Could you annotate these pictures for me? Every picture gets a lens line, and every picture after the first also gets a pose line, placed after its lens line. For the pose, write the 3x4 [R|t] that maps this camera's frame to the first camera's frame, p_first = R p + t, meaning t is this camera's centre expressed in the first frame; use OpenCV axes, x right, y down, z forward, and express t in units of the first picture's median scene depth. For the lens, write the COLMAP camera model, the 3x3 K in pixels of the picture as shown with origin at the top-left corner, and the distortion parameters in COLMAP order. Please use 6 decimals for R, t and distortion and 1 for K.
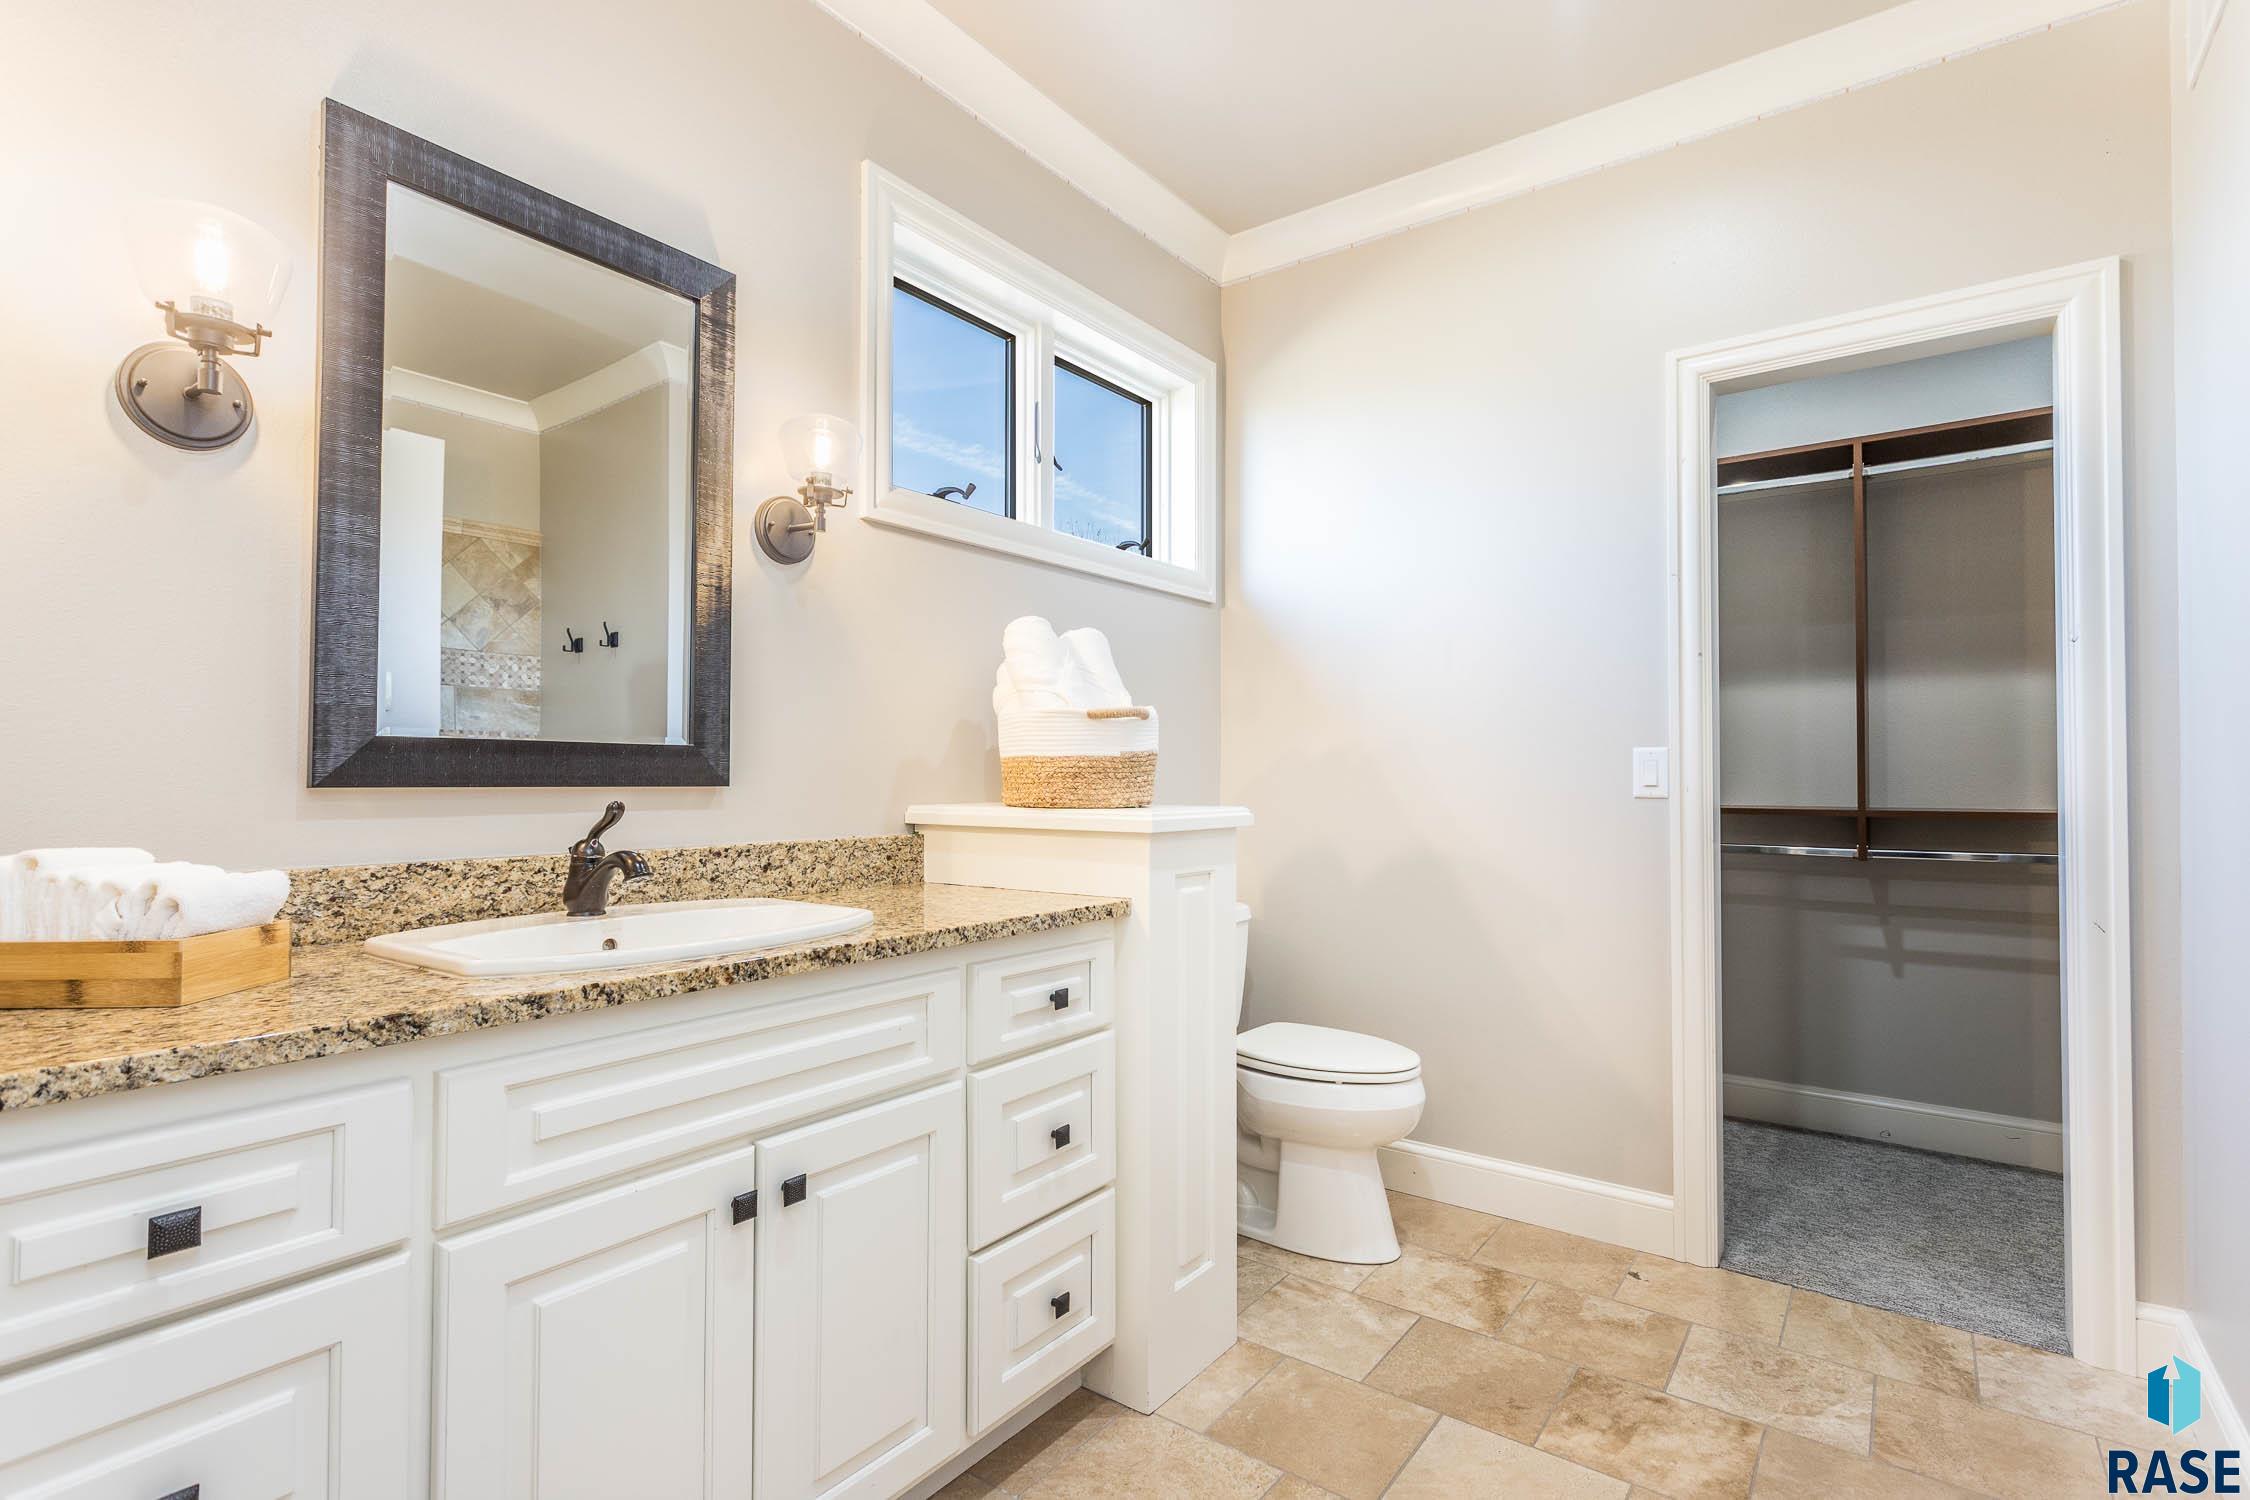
lens RADIAL K [[1074.7, 0, 1133.1], [0, 1074.7, 749.0], [0, 0, 1]] dist [-0.002775, -0.000364]
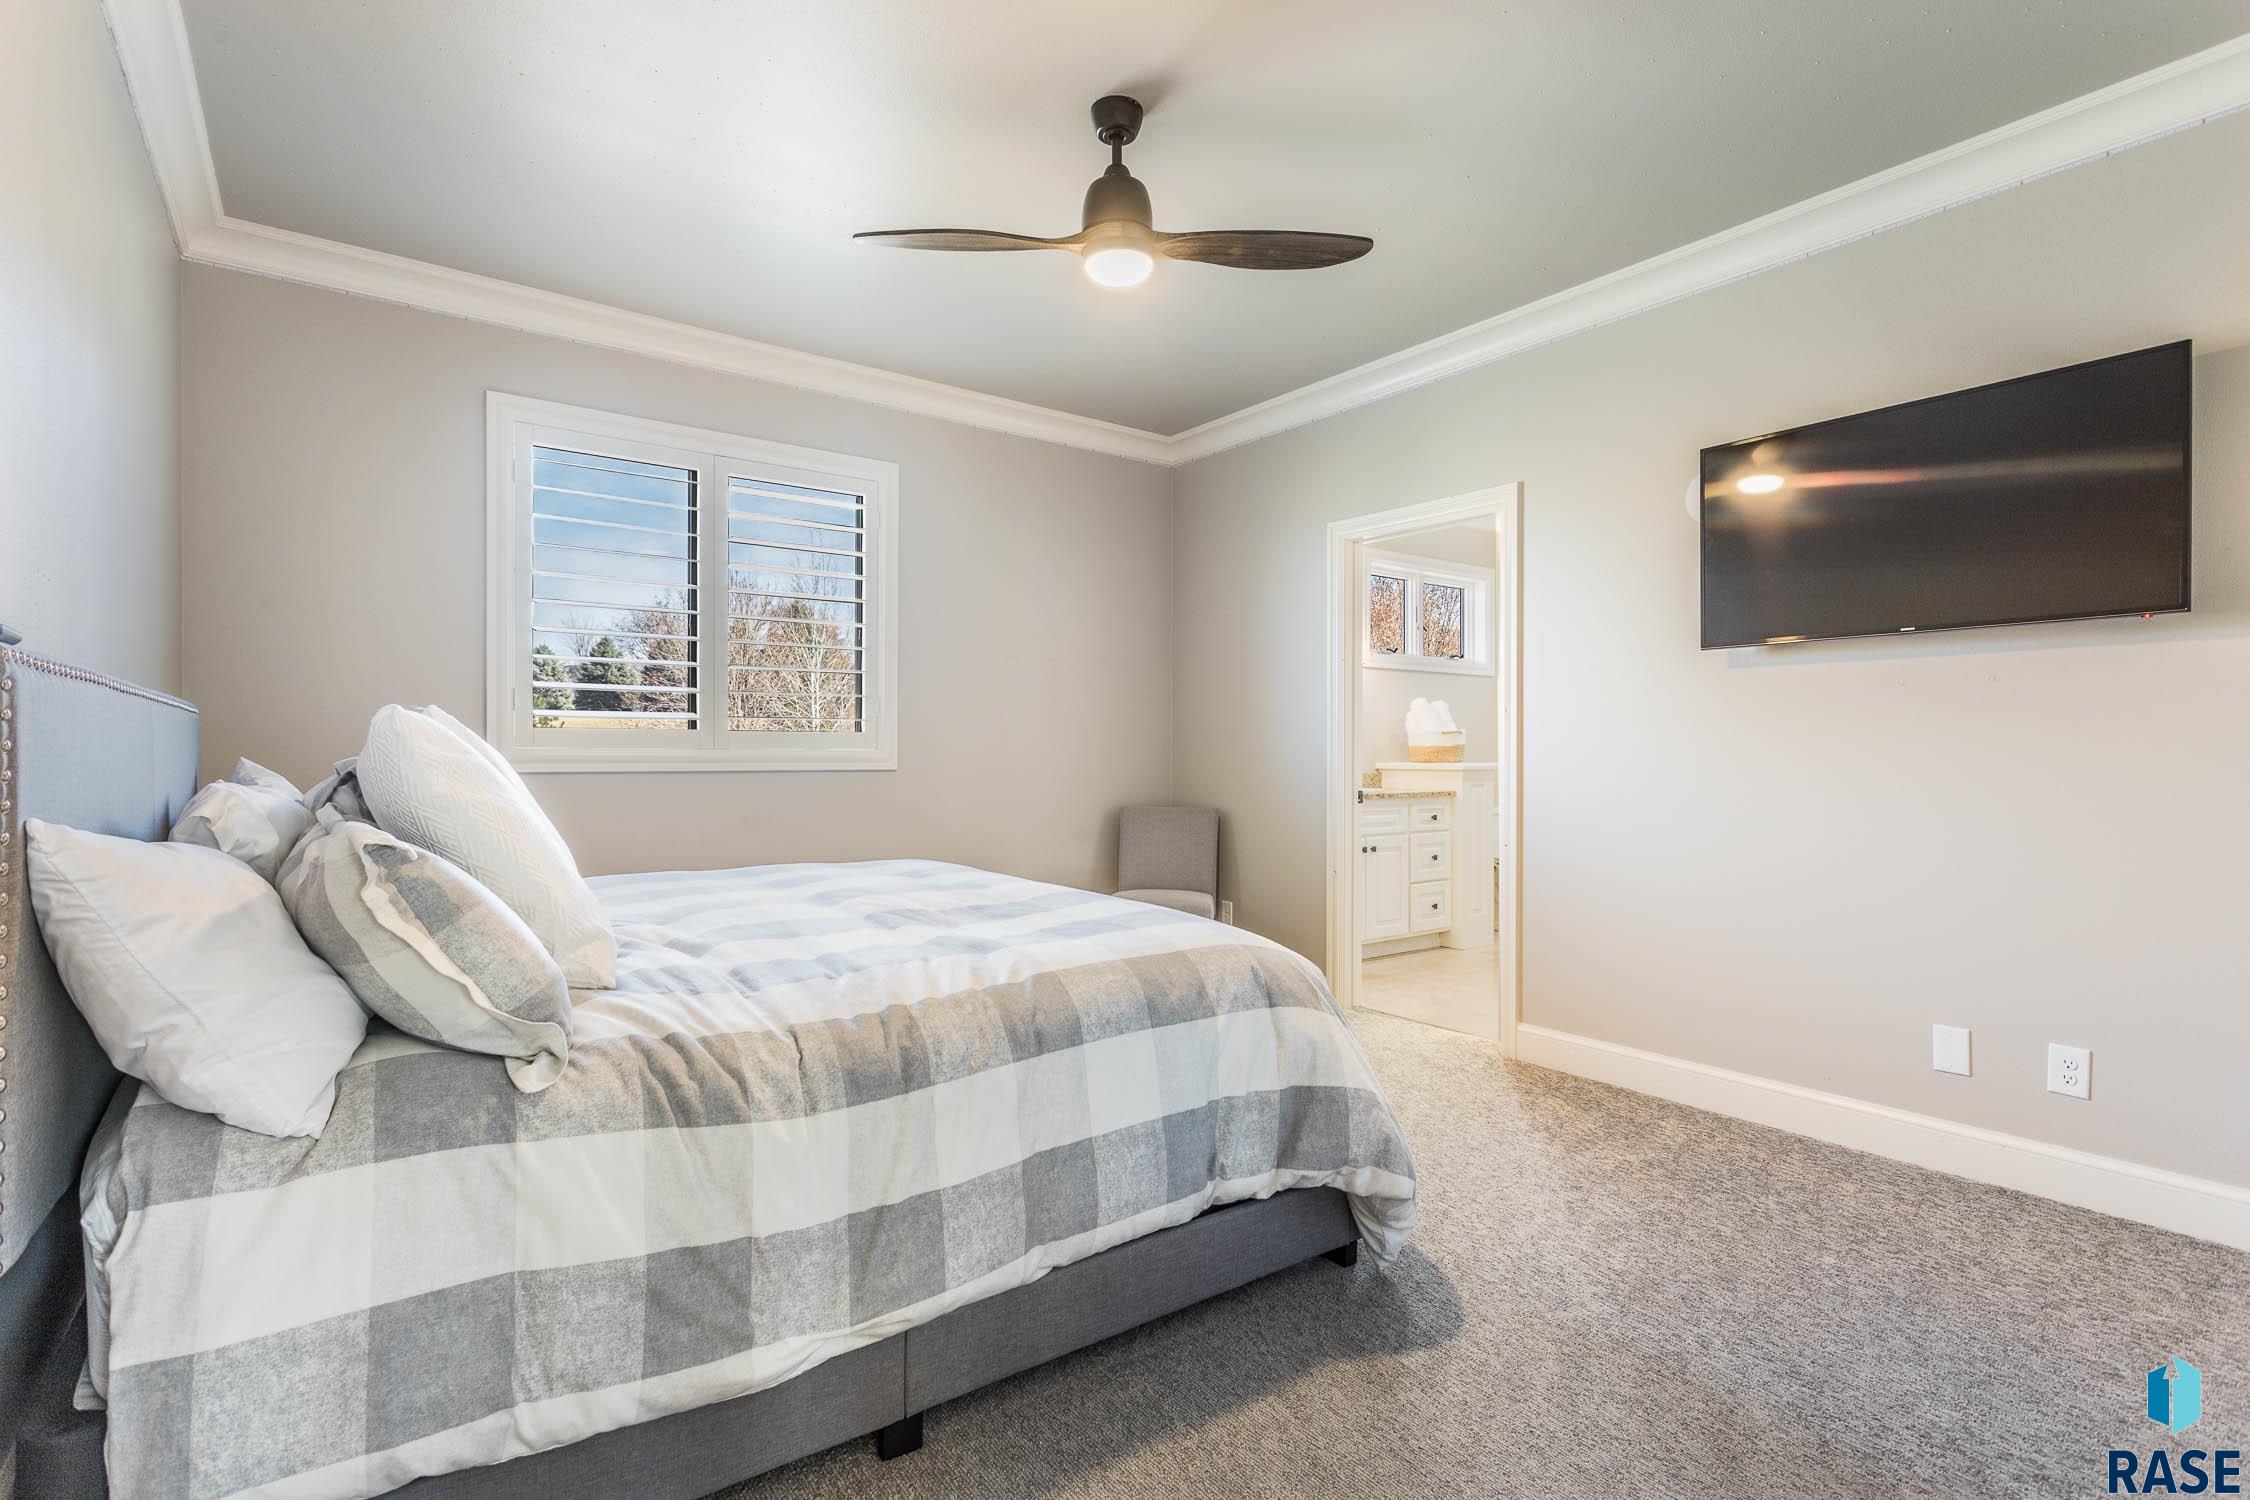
lens RADIAL K [[1074.7, 0, 1122.5], [0, 1074.7, 750.0], [0, 0, 1]] dist [-0.002775, -0.000364]
pose [[0.956621, 0.001061, -0.291335, -0.020818], [0.004867, 0.999796, 0.019620, -0.049482], [0.291296, -0.020187, 0.956420, -2.359215]]
